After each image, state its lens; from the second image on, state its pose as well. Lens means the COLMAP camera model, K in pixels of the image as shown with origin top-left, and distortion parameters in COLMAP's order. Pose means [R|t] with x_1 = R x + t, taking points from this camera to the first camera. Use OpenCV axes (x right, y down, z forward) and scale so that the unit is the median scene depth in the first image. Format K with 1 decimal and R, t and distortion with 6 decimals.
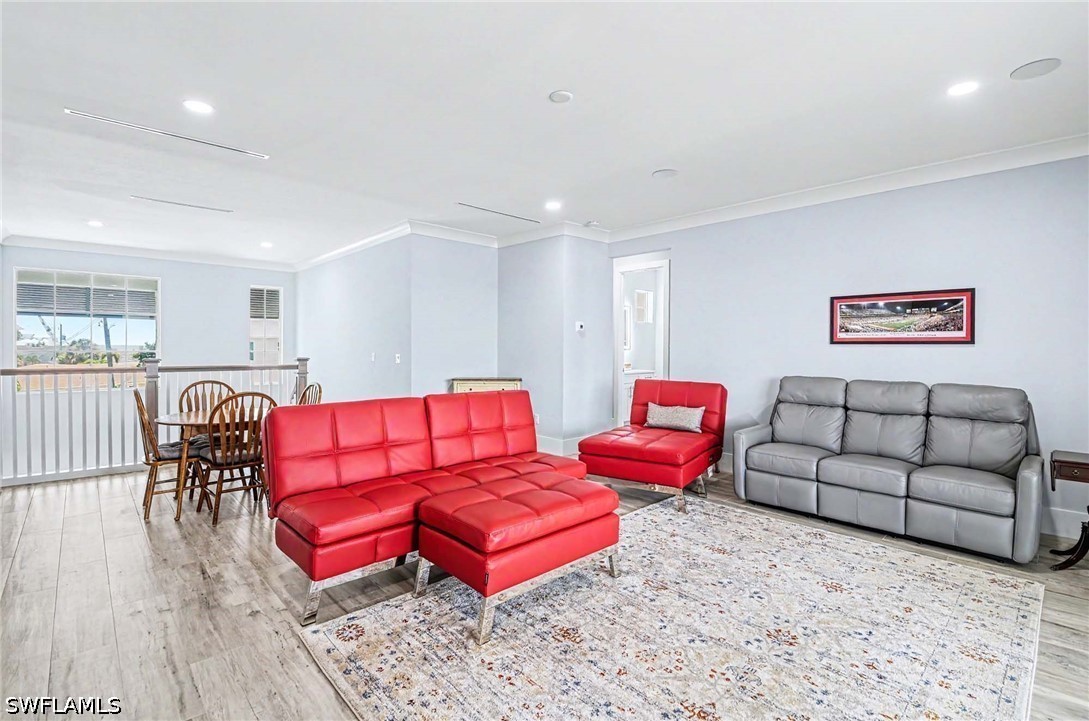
lens RADIAL K [[492.9, 0, 544.5], [0, 492.9, 360.5], [0, 0, 1]] dist [0.000908, -0.000104]
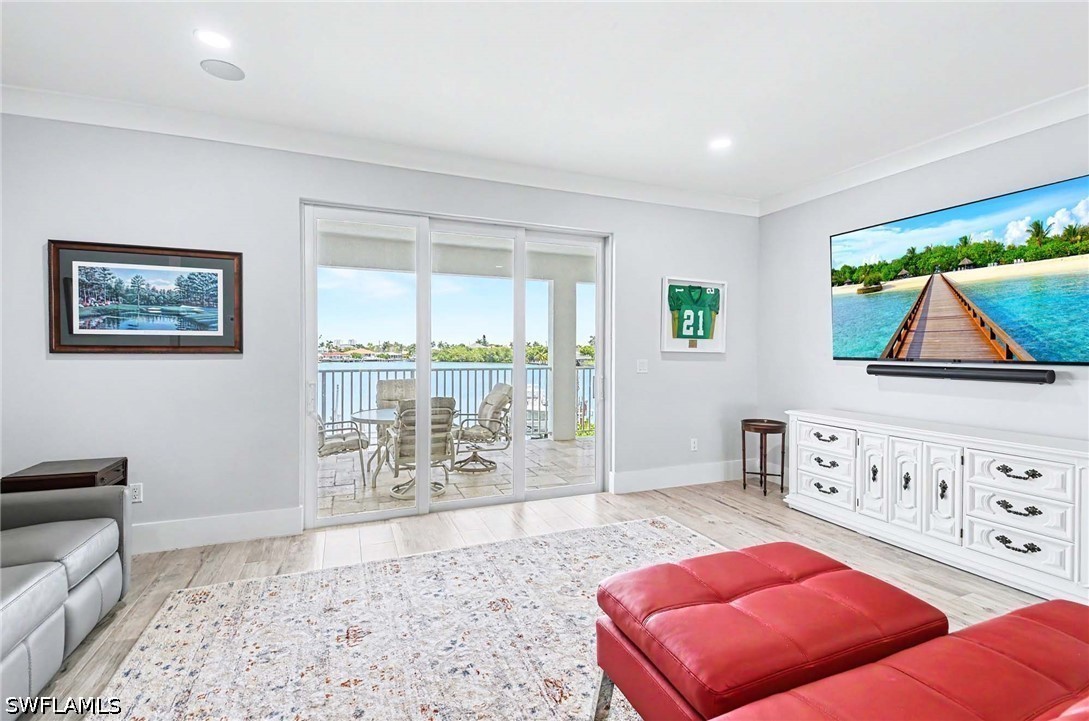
lens RADIAL K [[483.1, 0, 544.5], [0, 483.1, 360.5], [0, 0, 1]] dist [0.002574, 0.000308]
pose [[-0.930986, -0.019474, 0.364536, -0.001446], [-0.000426, 0.998633, 0.052260, -0.044848], [-0.365056, 0.048498, -0.929722, 1.592080]]
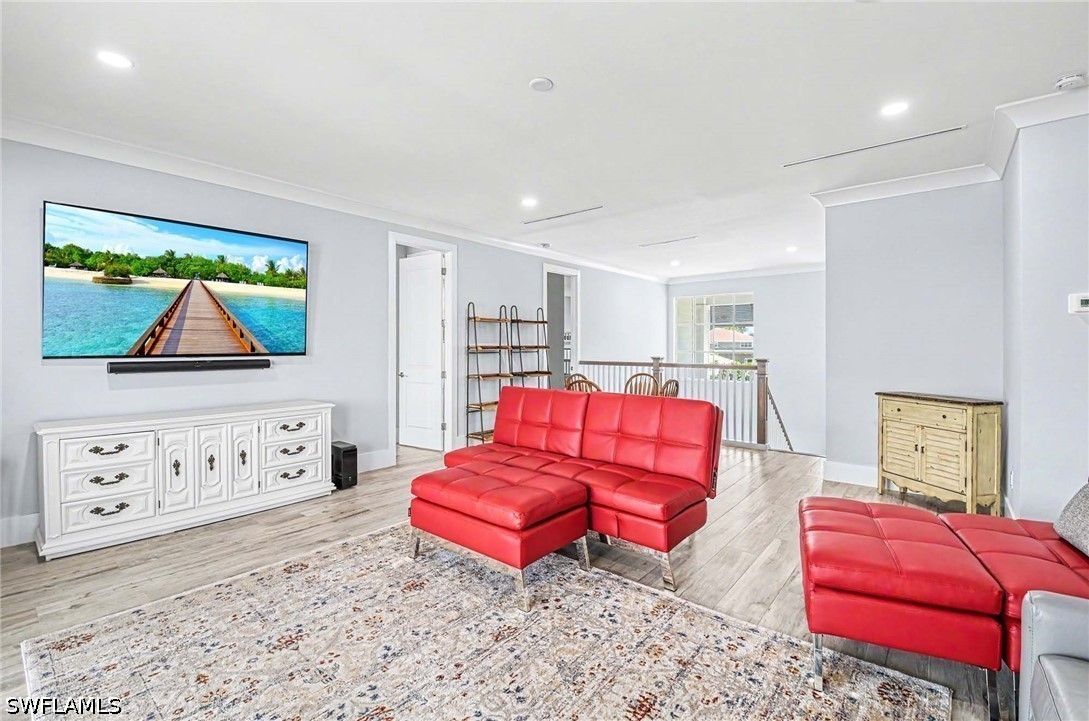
lens RADIAL K [[496.5, 0, 541.9], [0, 496.5, 348.2], [0, 0, 1]] dist [-0.001617, -0.000418]
pose [[0.114131, -0.003553, -0.993459, 1.044380], [-0.026350, 0.999631, -0.006602, -0.019512], [0.993116, 0.026931, 0.113995, 0.938307]]
